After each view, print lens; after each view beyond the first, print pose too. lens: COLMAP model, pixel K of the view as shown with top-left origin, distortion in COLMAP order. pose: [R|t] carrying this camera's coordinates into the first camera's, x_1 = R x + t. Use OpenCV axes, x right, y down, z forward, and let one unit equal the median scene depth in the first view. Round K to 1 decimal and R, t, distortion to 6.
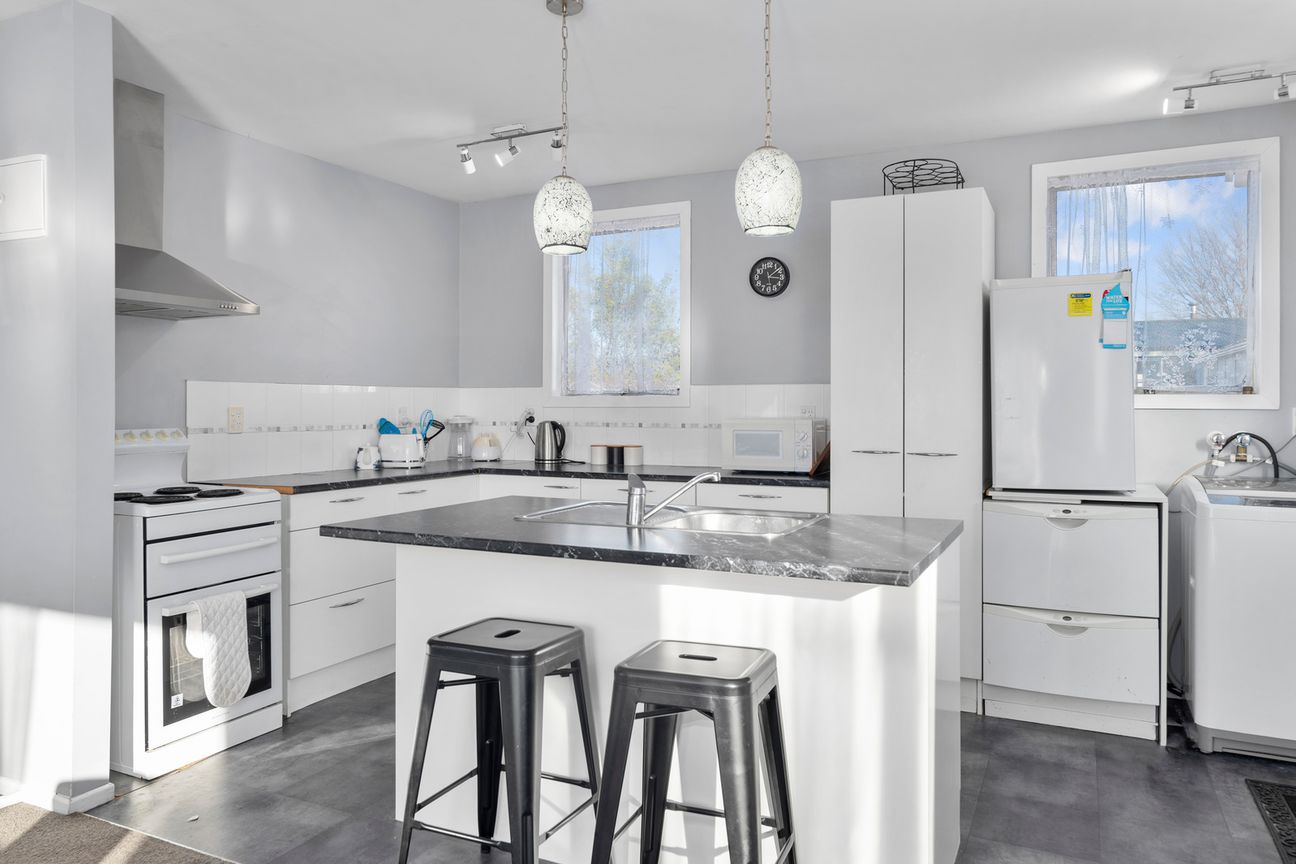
lens RADIAL K [[883.6, 0, 647.4], [0, 883.6, 404.8], [0, 0, 1]] dist [-0.002836, 0.001052]
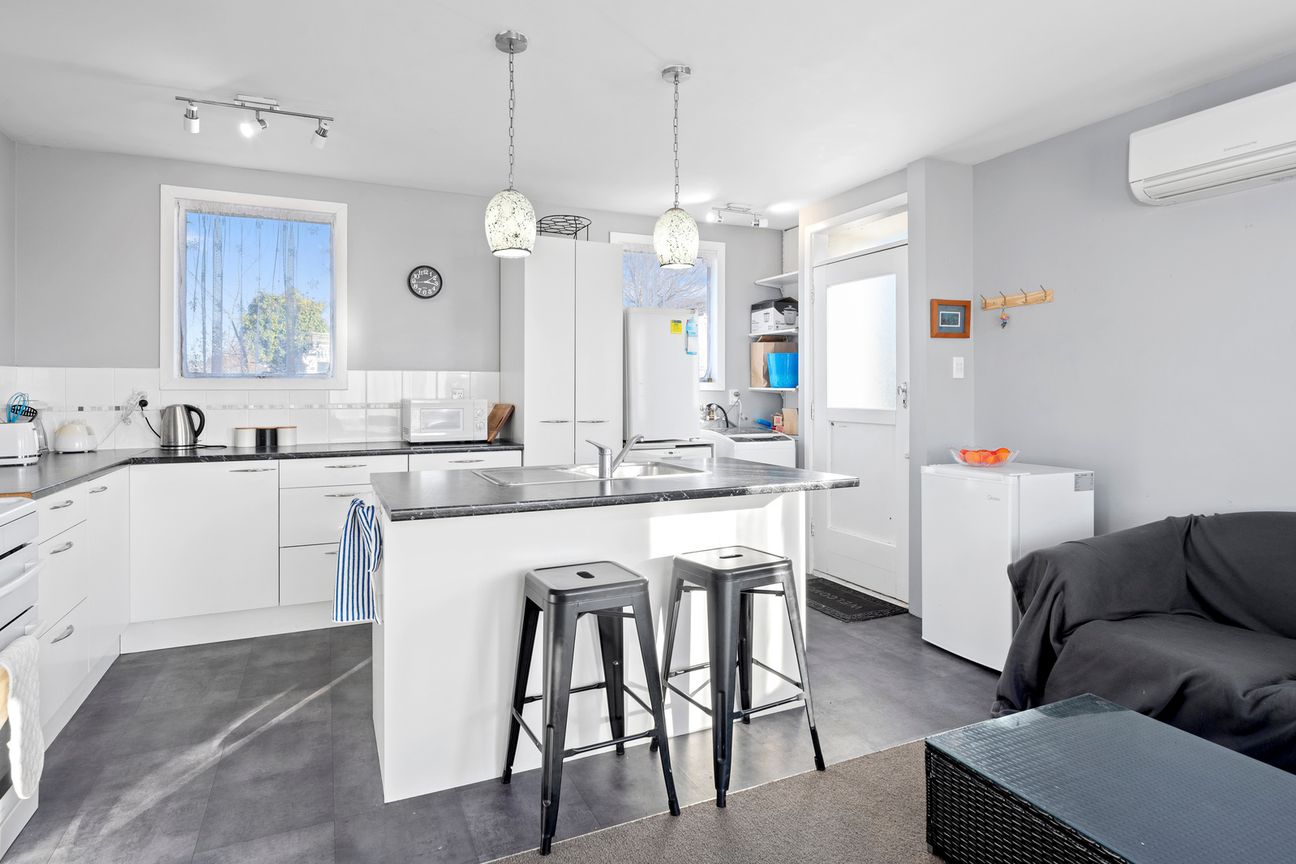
lens RADIAL K [[693.7, 0, 647.0], [0, 693.7, 391.4], [0, 0, 1]] dist [-0.005201, 0.000672]
pose [[0.634835, -0.000572, 0.772647, -0.468019], [-0.000169, 1.000000, 0.000879, 0.004870], [-0.772648, -0.000689, 0.634835, 0.188930]]
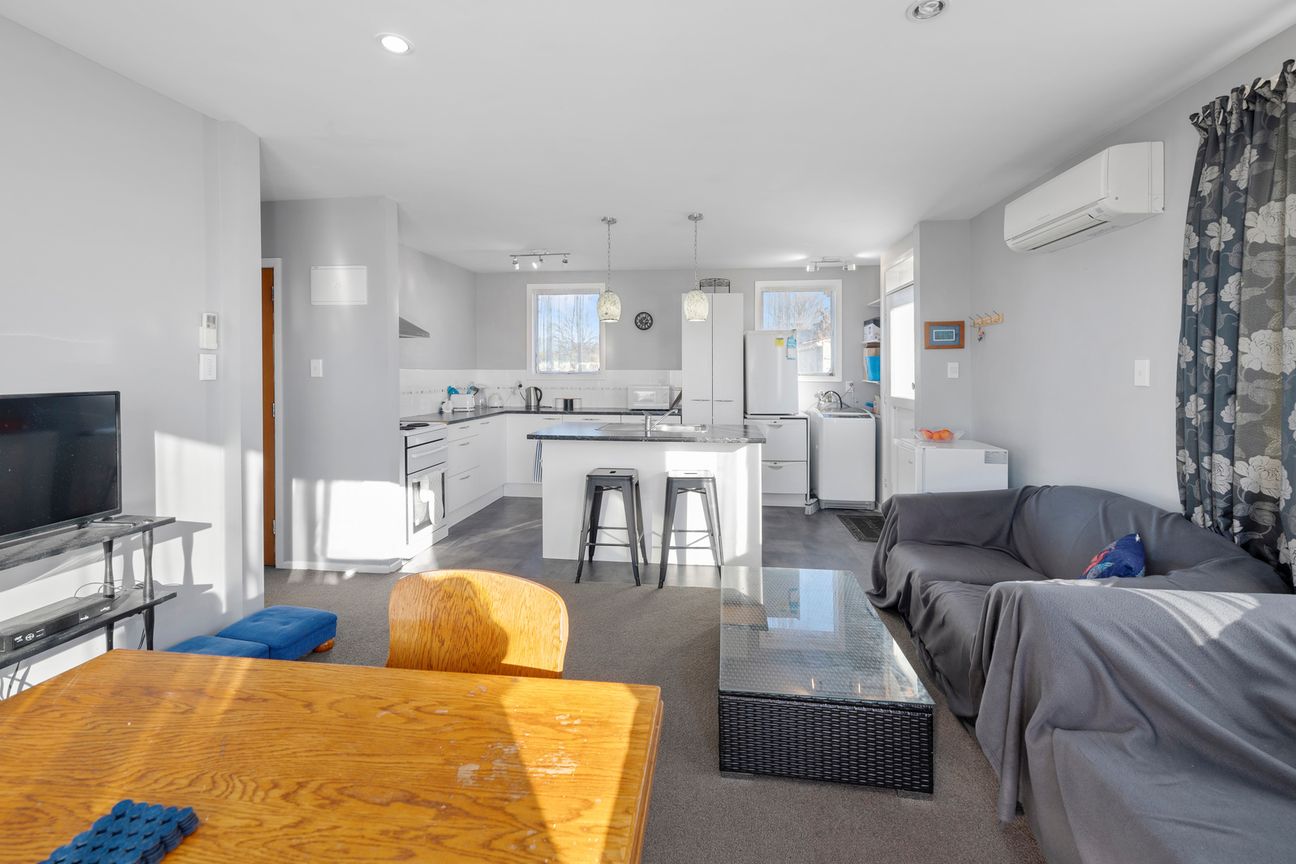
lens RADIAL K [[527.1, 0, 649.9], [0, 527.1, 371.8], [0, 0, 1]] dist [0.000226, -0.000016]
pose [[0.947084, 0.002322, 0.320978, -0.314123], [-0.003240, 0.999992, 0.002328, -0.024898], [-0.320970, -0.003245, 0.947084, -0.293794]]
